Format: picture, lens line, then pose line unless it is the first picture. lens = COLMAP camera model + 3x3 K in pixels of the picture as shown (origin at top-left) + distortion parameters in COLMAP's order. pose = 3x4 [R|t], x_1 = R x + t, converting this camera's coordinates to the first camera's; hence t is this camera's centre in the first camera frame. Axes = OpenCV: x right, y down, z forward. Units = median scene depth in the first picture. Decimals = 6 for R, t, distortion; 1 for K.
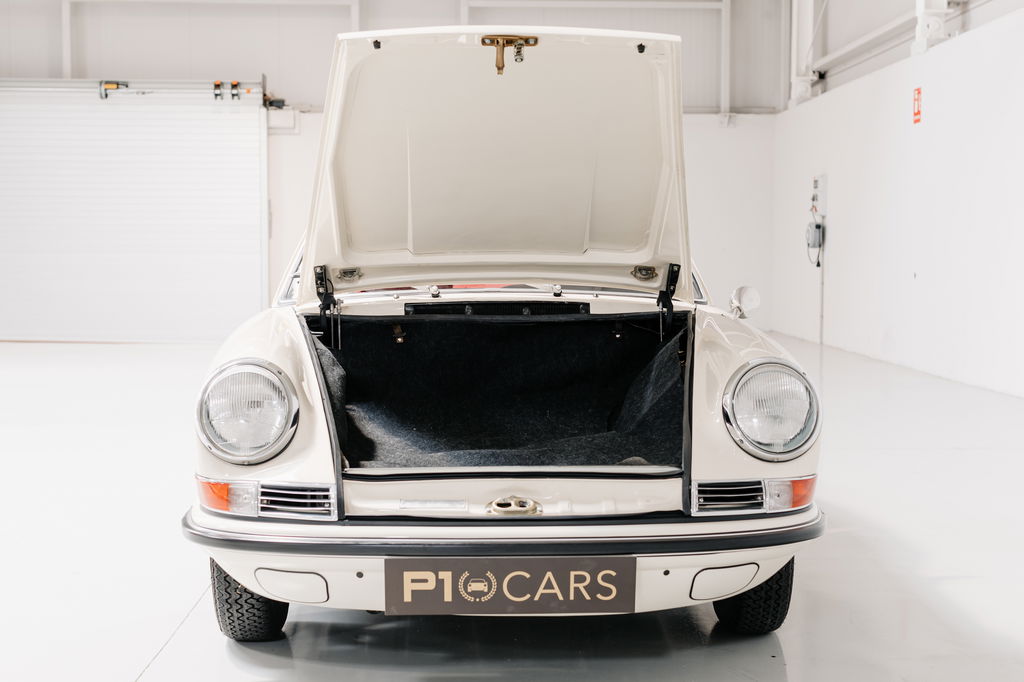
lens RADIAL K [[1469.8, 0, 512.0], [0, 1469.8, 341.0], [0, 0, 1]] dist [0.019380, 0.012664]
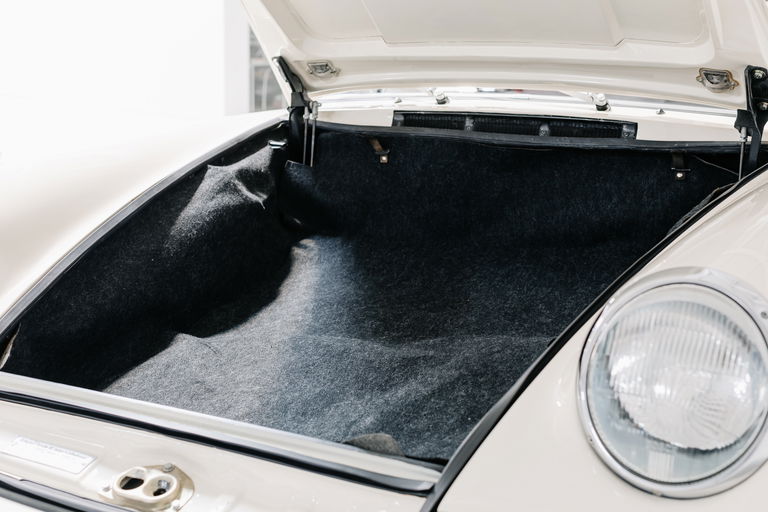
lens RADIAL K [[1102.3, 0, 384.0], [0, 1102.3, 256.0], [0, 0, 1]] dist [0.019380, 0.012664]
pose [[0.850981, 0.115150, -0.512418, 0.220793], [-0.050207, 0.989036, 0.138875, -0.030204], [0.522792, -0.092453, 0.847432, 0.515278]]
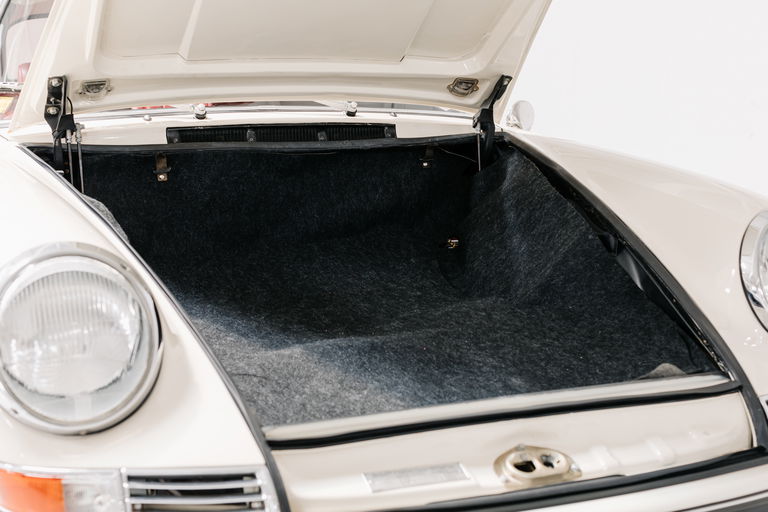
lens RADIAL K [[1112.1, 0, 375.0], [0, 1112.1, 257.2], [0, 0, 1]] dist [0.019645, 0.027859]
pose [[0.945122, -0.048833, 0.323048, -0.159436], [0.011377, 0.993086, 0.116836, -0.025196], [-0.326520, -0.106749, 0.939143, 0.429410]]
